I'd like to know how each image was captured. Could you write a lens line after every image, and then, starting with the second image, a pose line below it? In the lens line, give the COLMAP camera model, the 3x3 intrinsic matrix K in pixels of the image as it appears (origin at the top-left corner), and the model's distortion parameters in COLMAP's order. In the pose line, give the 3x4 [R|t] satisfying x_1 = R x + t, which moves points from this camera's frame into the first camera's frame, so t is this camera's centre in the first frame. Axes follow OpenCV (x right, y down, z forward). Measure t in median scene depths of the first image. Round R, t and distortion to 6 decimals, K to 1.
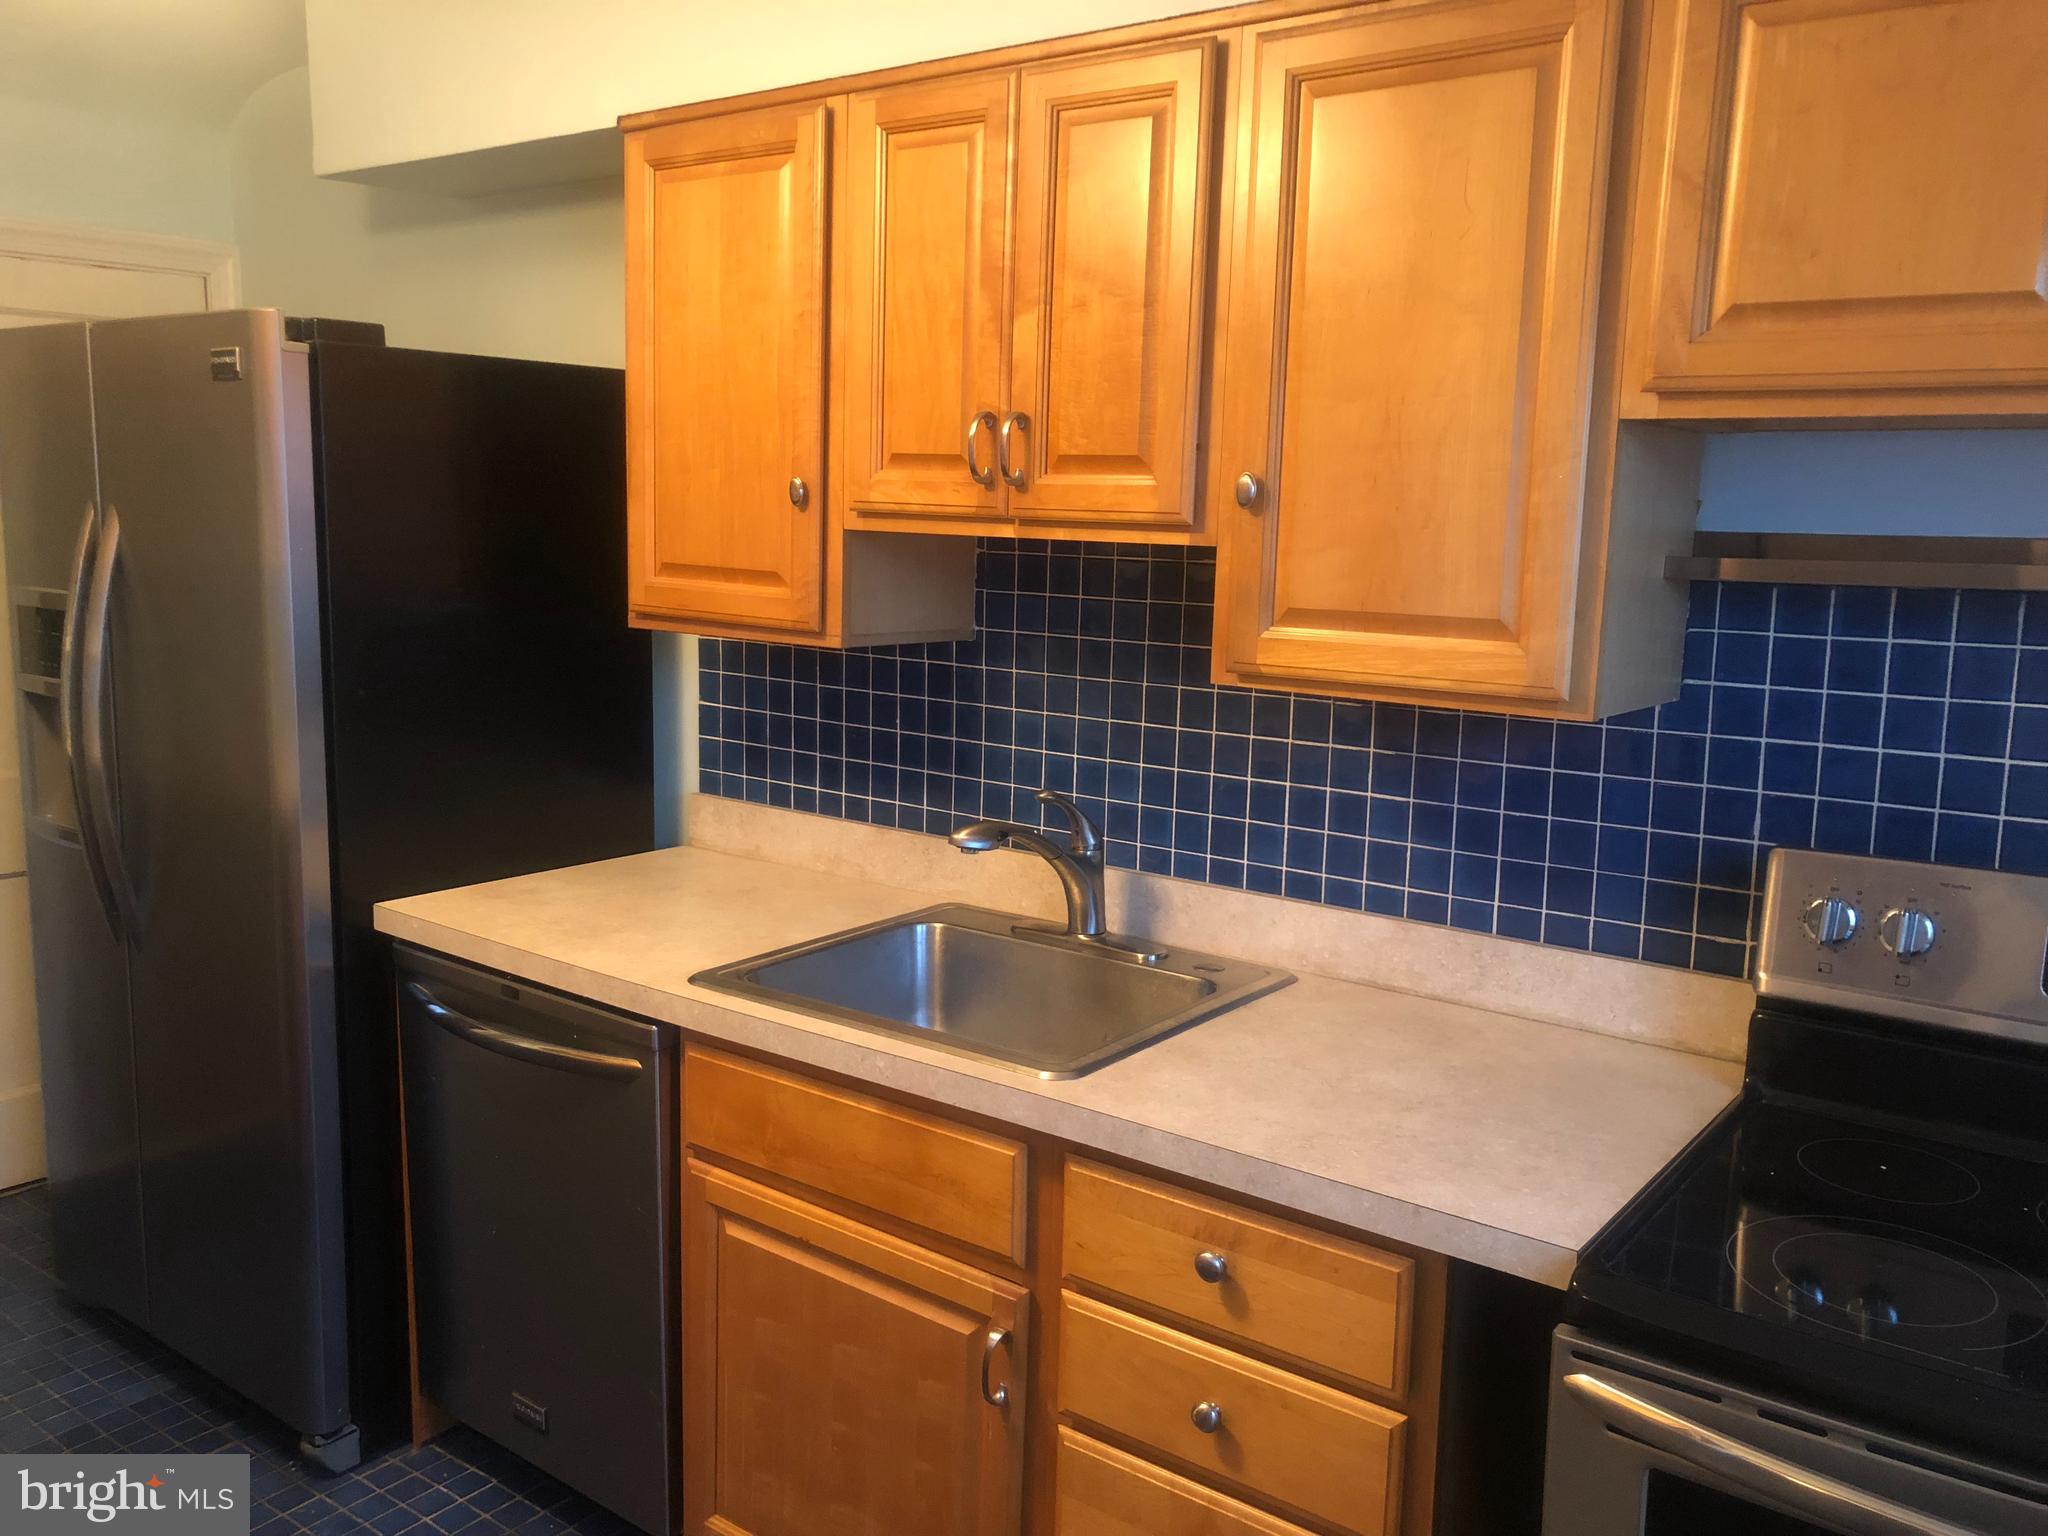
lens RADIAL K [[1664.6, 0, 1022.8], [0, 1664.6, 755.7], [0, 0, 1]] dist [0.037963, -0.042506]
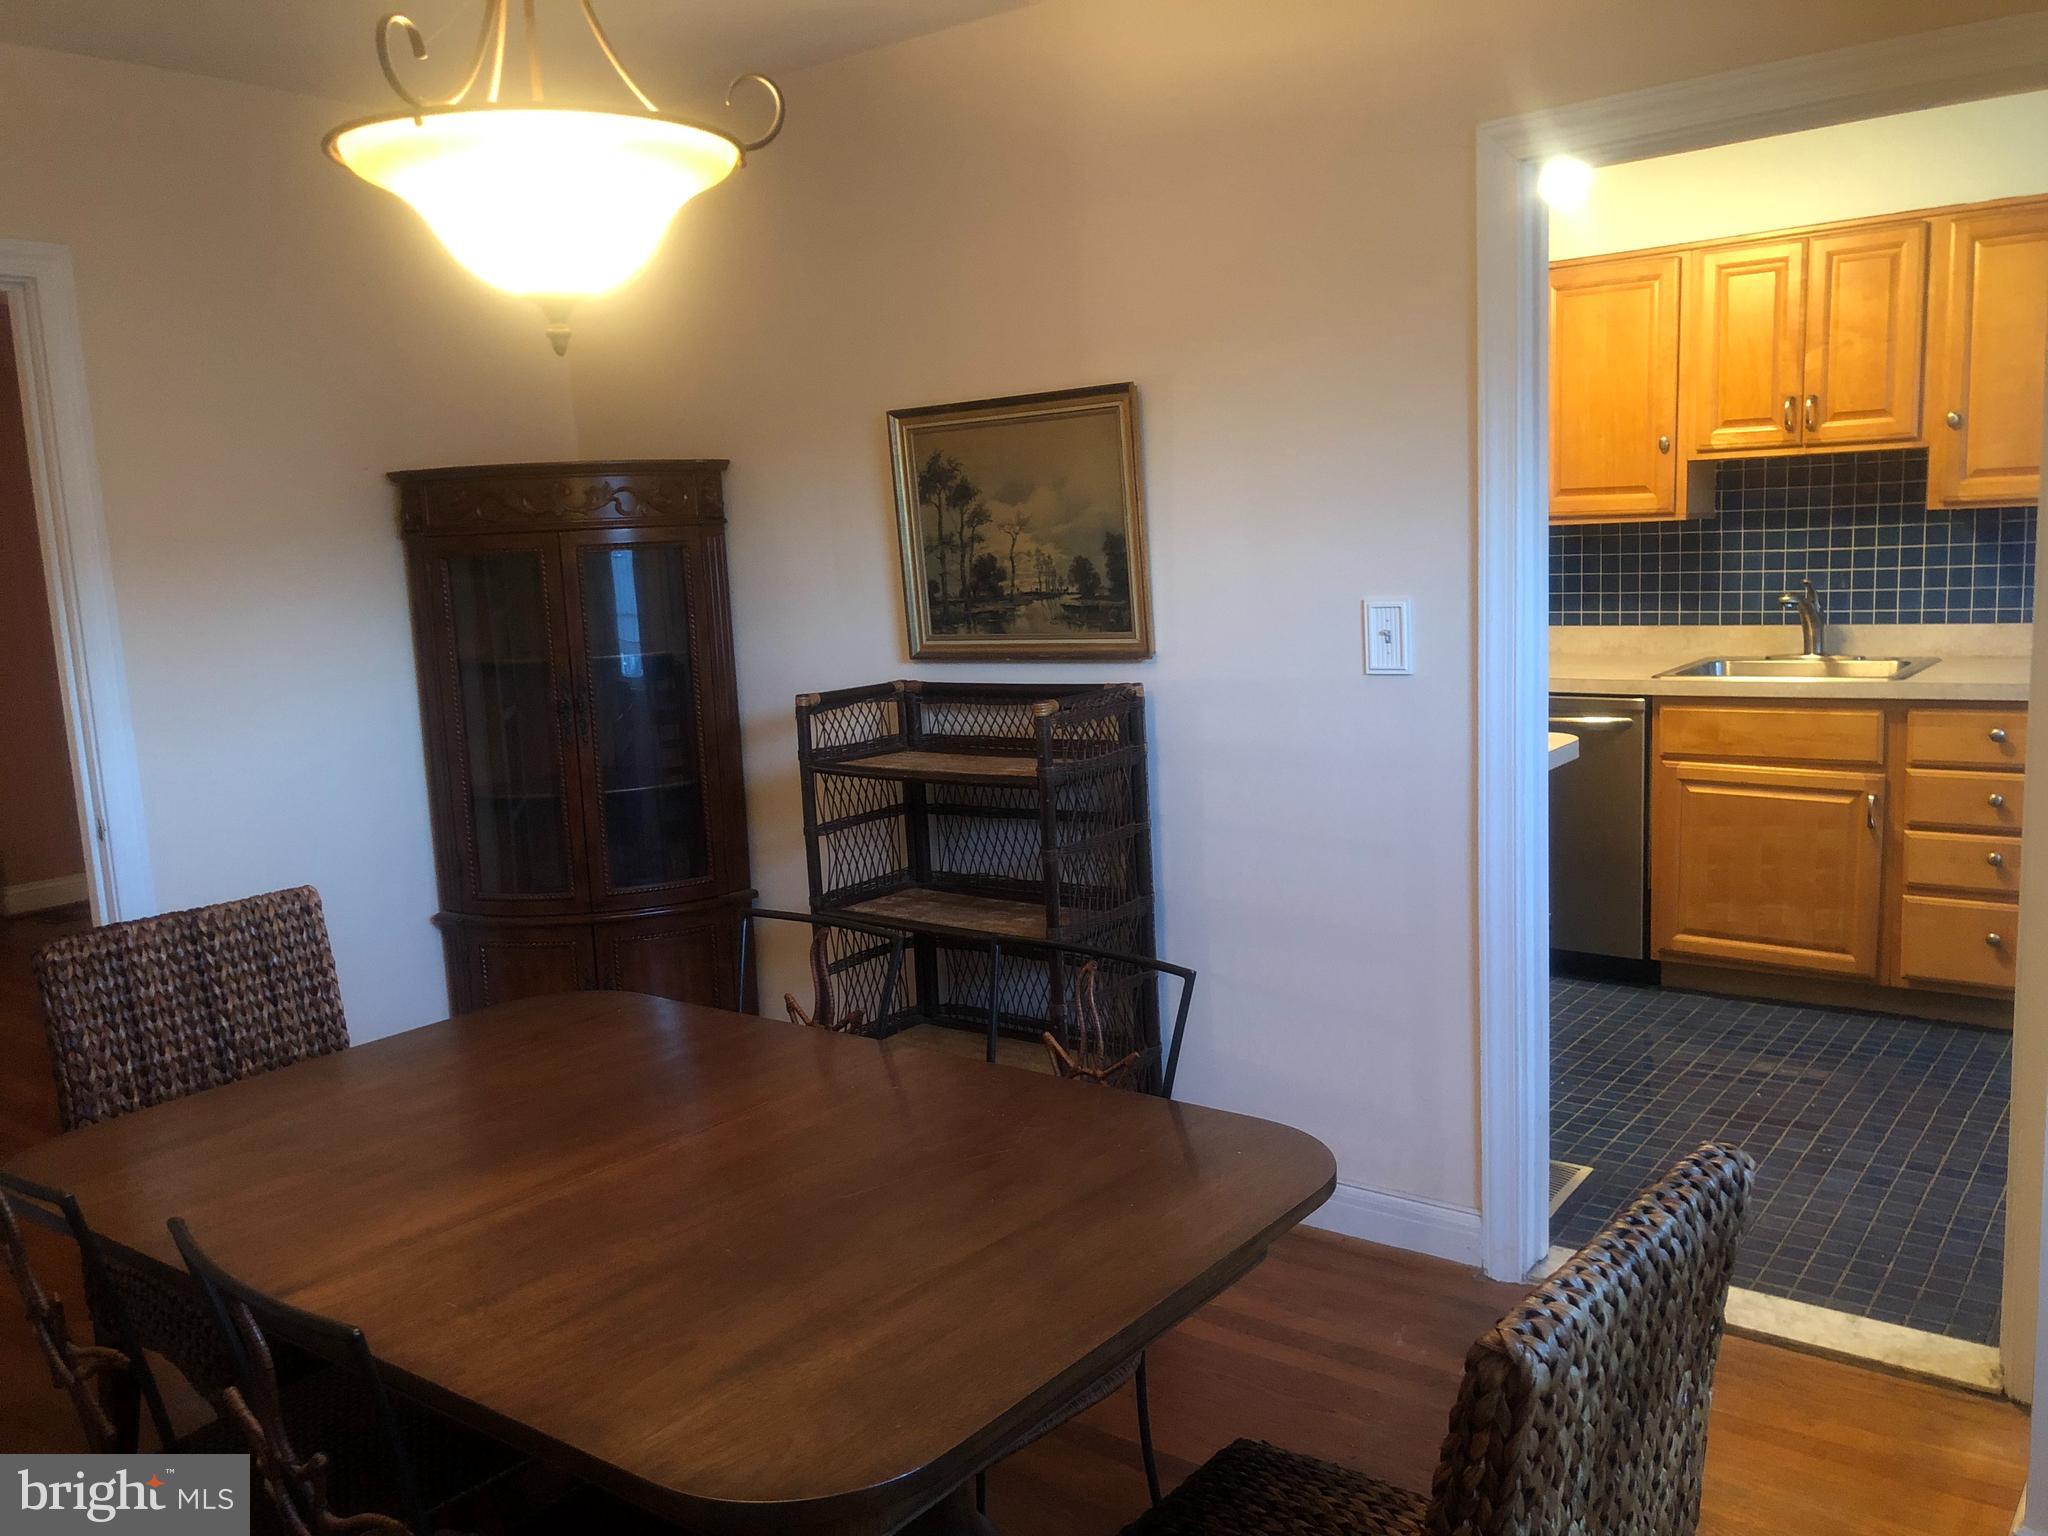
lens RADIAL K [[1664.6, 0, 1017.9], [0, 1664.6, 759.3], [0, 0, 1]] dist [0.037963, -0.042506]
pose [[0.997212, -0.071426, -0.021624, -0.975018], [0.071286, 0.997430, -0.007161, 0.198496], [0.022080, 0.005600, 0.999741, -1.140282]]
